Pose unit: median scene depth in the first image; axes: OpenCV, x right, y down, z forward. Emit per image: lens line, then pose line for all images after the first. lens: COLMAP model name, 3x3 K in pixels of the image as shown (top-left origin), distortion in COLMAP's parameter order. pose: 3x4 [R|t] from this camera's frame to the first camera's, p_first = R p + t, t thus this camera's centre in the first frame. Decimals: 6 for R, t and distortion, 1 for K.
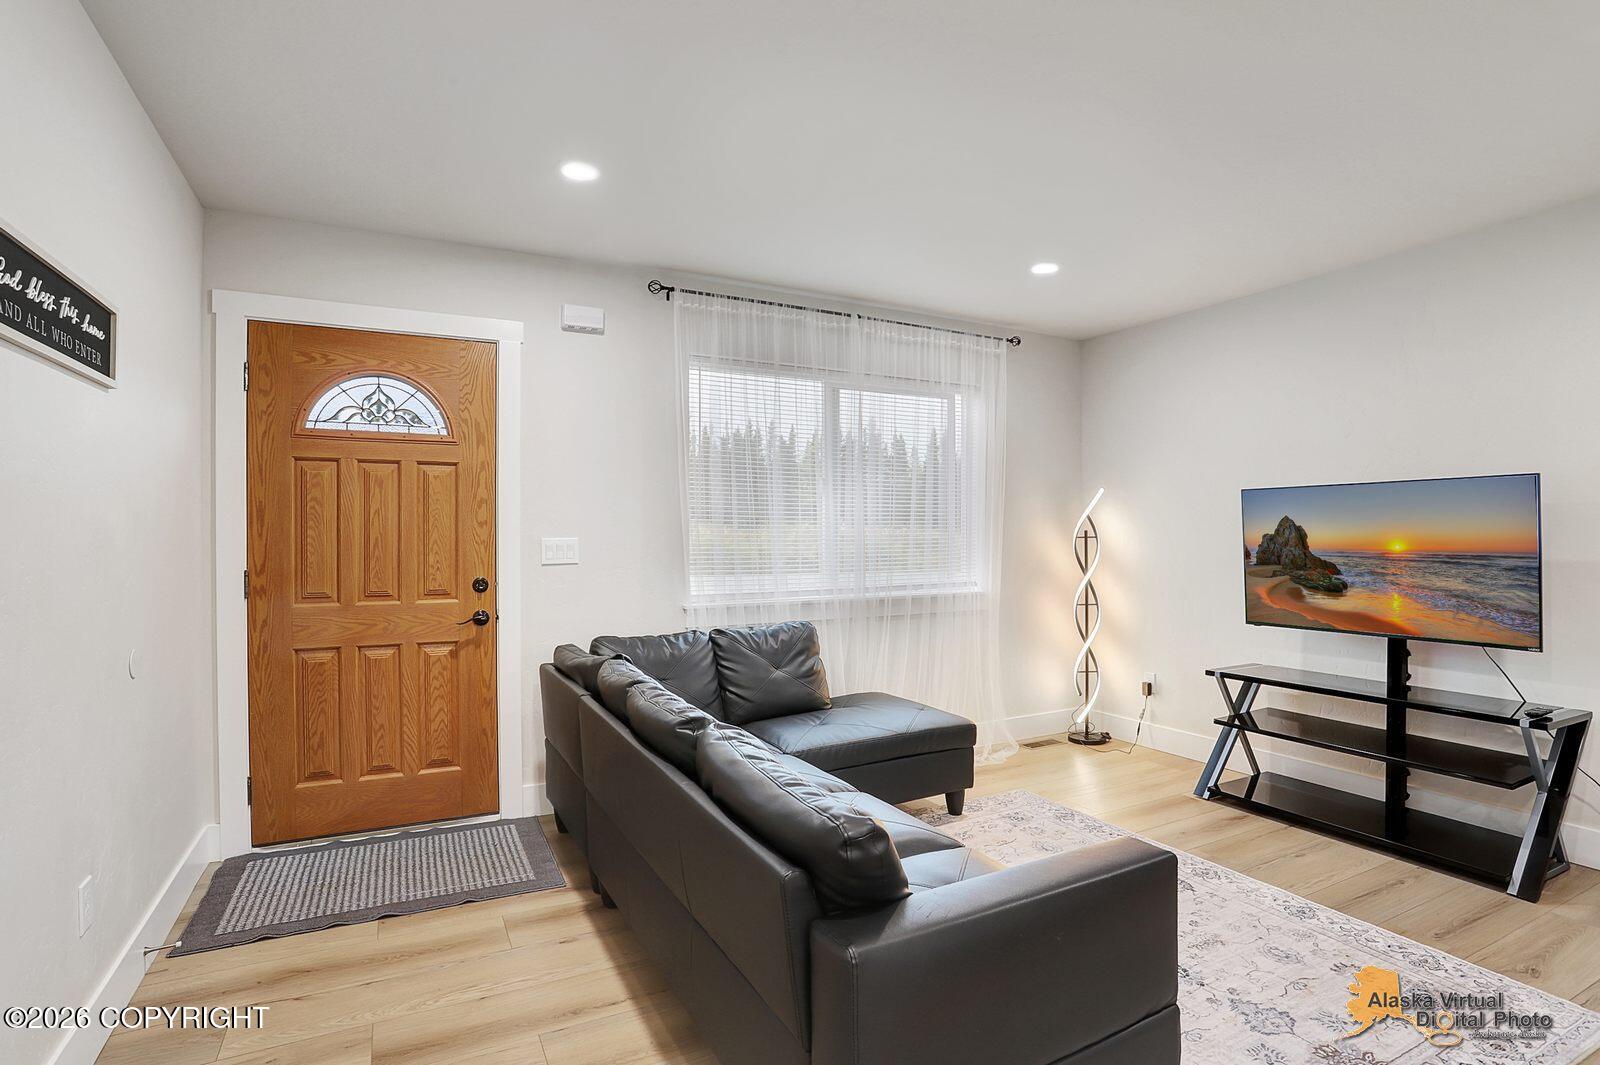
lens RADIAL K [[787.3, 0, 792.6], [0, 787.3, 539.9], [0, 0, 1]] dist [-0.071639, 0.027858]
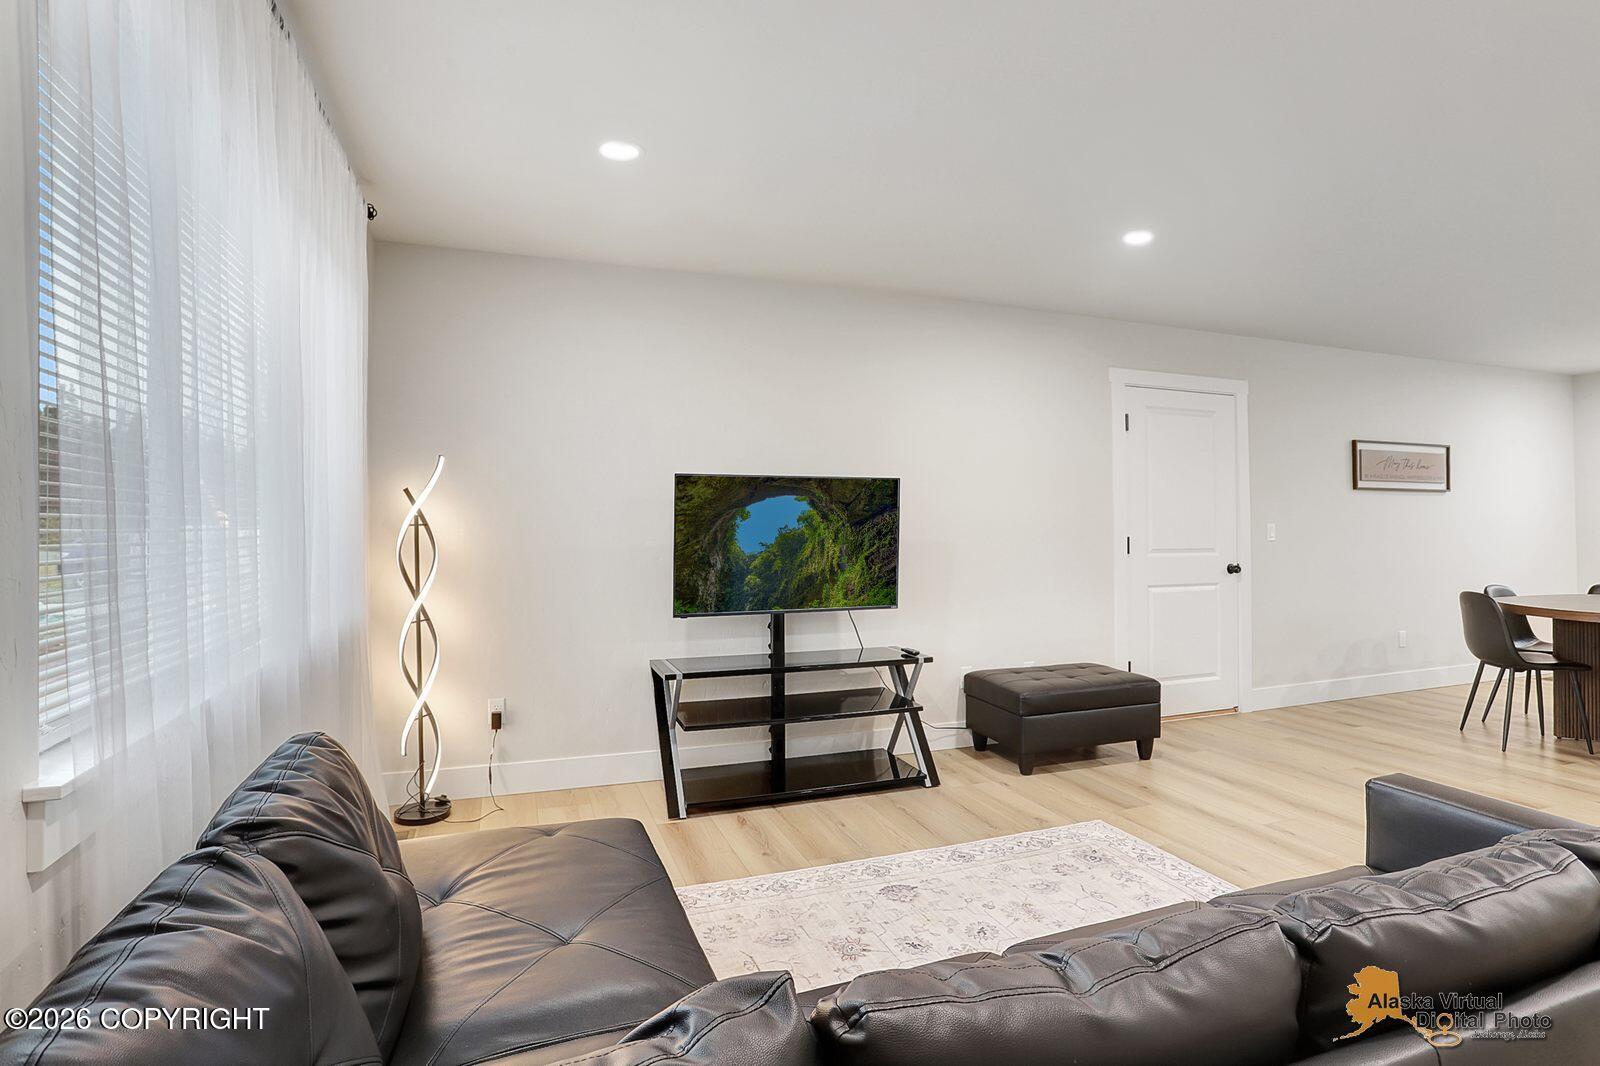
lens RADIAL K [[793.9, 0, 799.7], [0, 793.9, 494.8], [0, 0, 1]] dist [-0.054660, -0.000002]
pose [[0.127550, 0.045702, 0.990779, -0.405916], [0.006770, 0.998874, -0.046947, 0.006846], [-0.991809, 0.012695, 0.127097, 0.829024]]
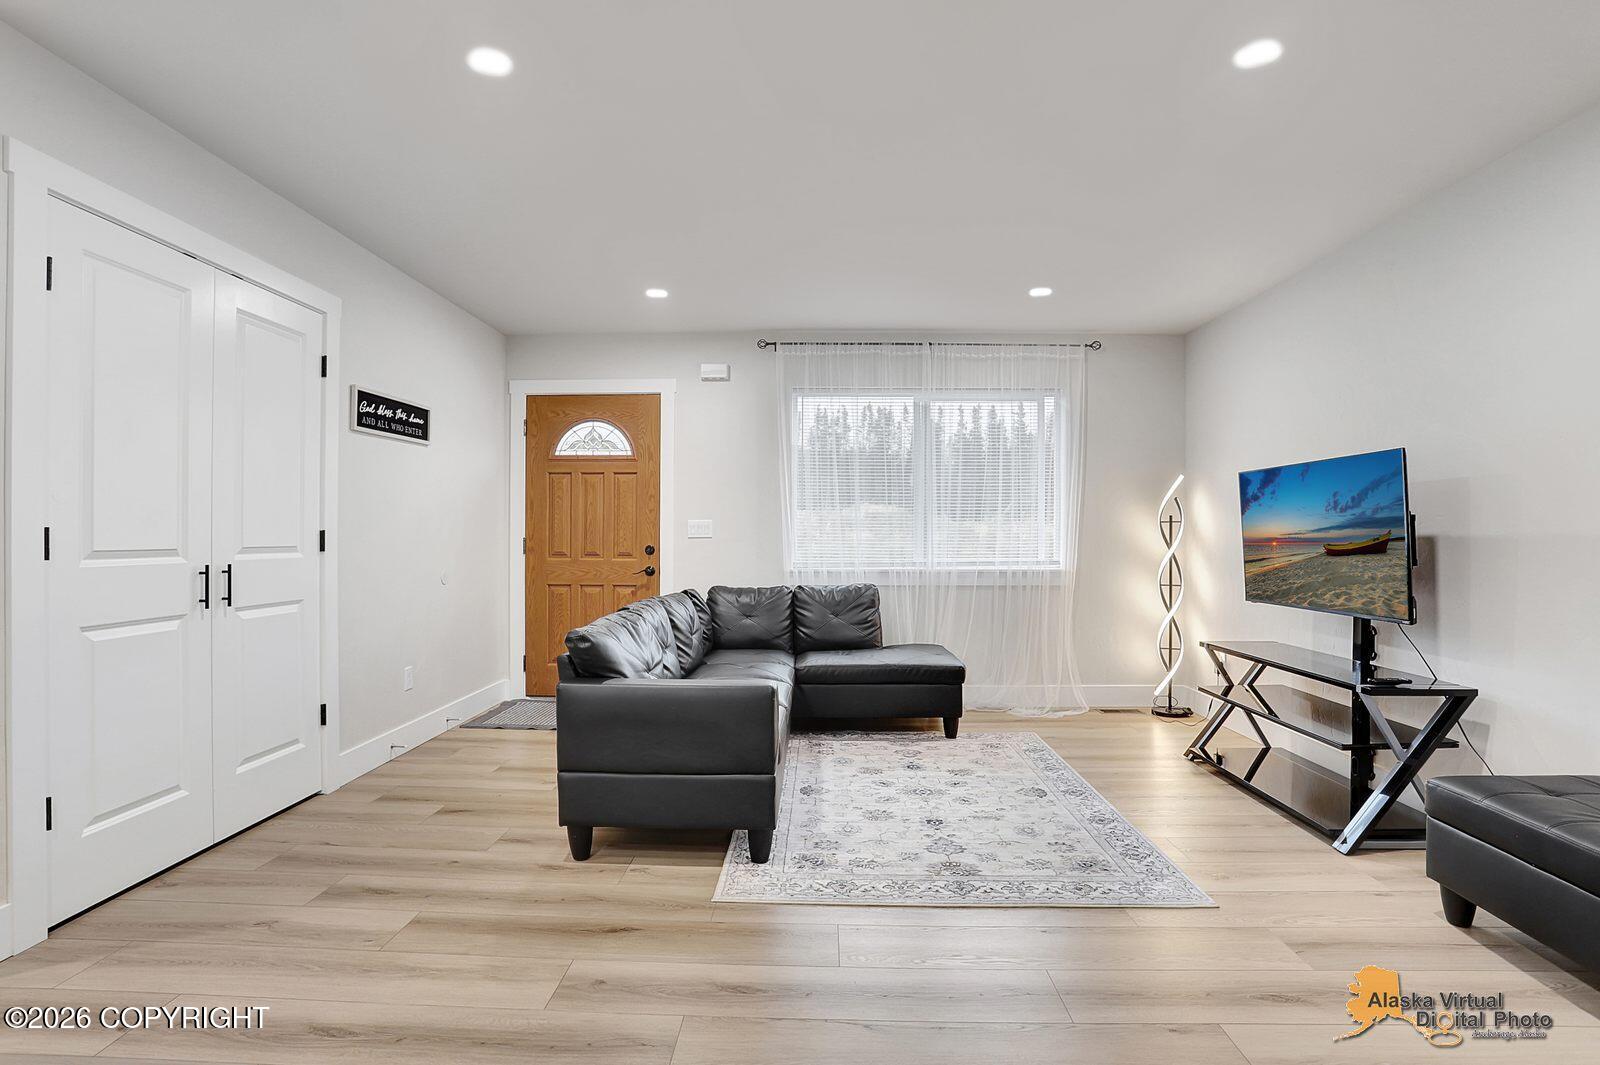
lens RADIAL K [[787.3, 0, 792.6], [0, 787.3, 539.9], [0, 0, 1]] dist [-0.071639, 0.027858]
pose [[0.872118, 0.007964, -0.489231, 0.644586], [-0.007599, 0.999967, 0.002731, 0.032140], [0.489237, 0.001336, 0.872150, -0.245681]]
